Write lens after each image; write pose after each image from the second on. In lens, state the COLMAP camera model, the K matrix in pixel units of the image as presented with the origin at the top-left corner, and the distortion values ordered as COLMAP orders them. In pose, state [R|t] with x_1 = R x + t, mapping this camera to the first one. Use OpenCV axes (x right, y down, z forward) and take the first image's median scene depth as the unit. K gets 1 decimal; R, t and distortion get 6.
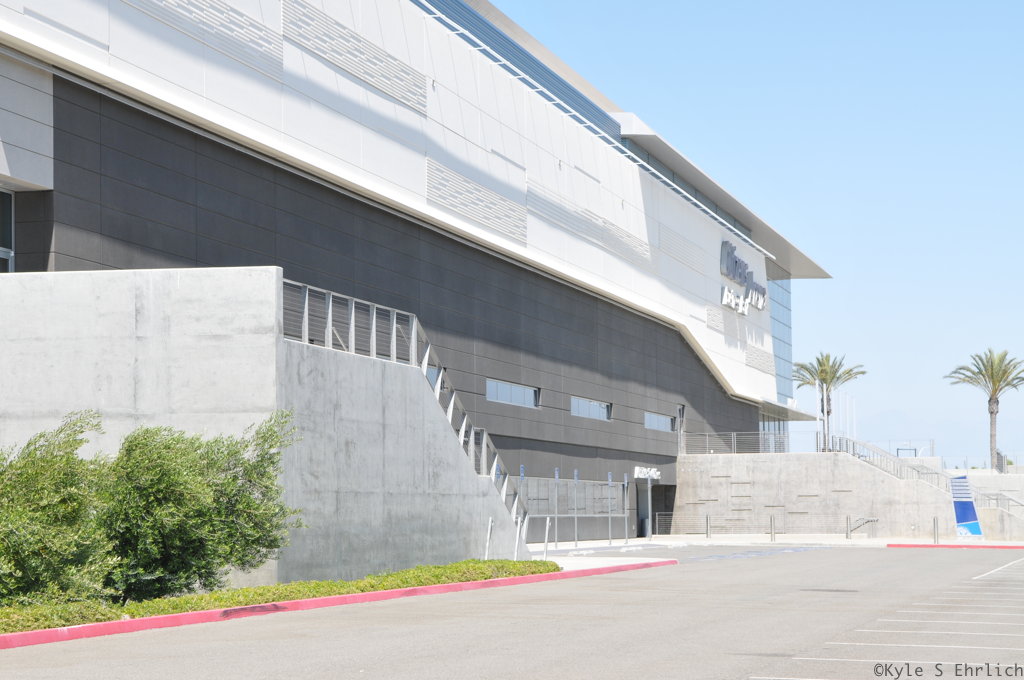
lens RADIAL K [[2310.3, 0, 512.0], [0, 2310.3, 340.0], [0, 0, 1]] dist [0.237178, 0.393673]
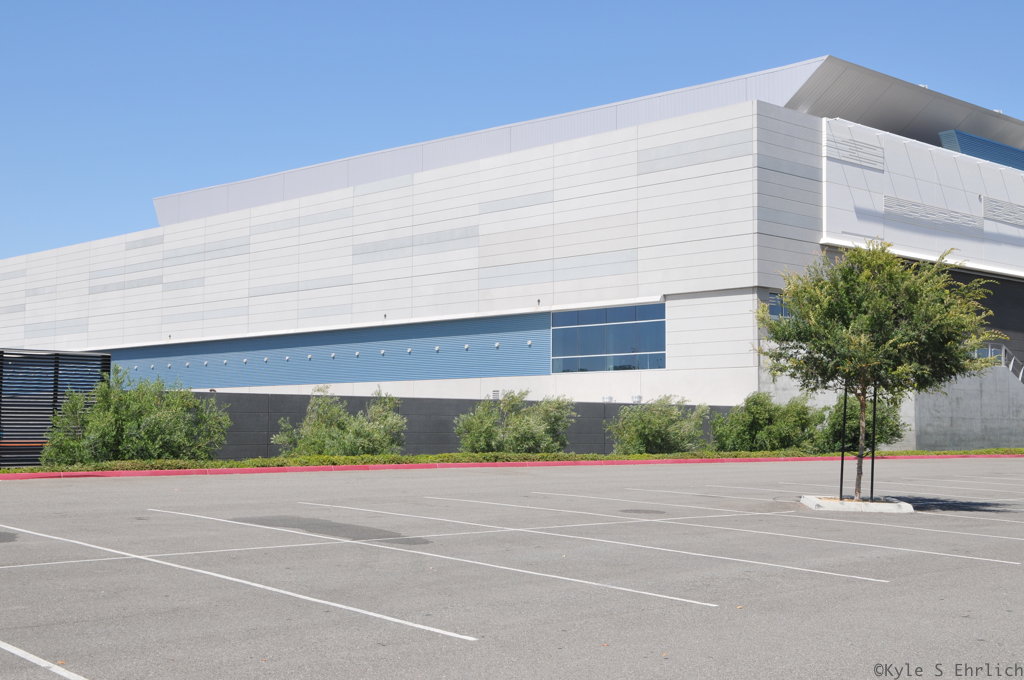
lens RADIAL K [[1227.3, 0, 512.0], [0, 1227.3, 340.0], [0, 0, 1]] dist [0.069608, 0.040272]
pose [[0.829103, -0.026280, -0.558478, 0.156944], [0.029404, 0.999562, -0.003384, -0.016088], [0.558322, -0.013615, 0.829512, -0.218505]]
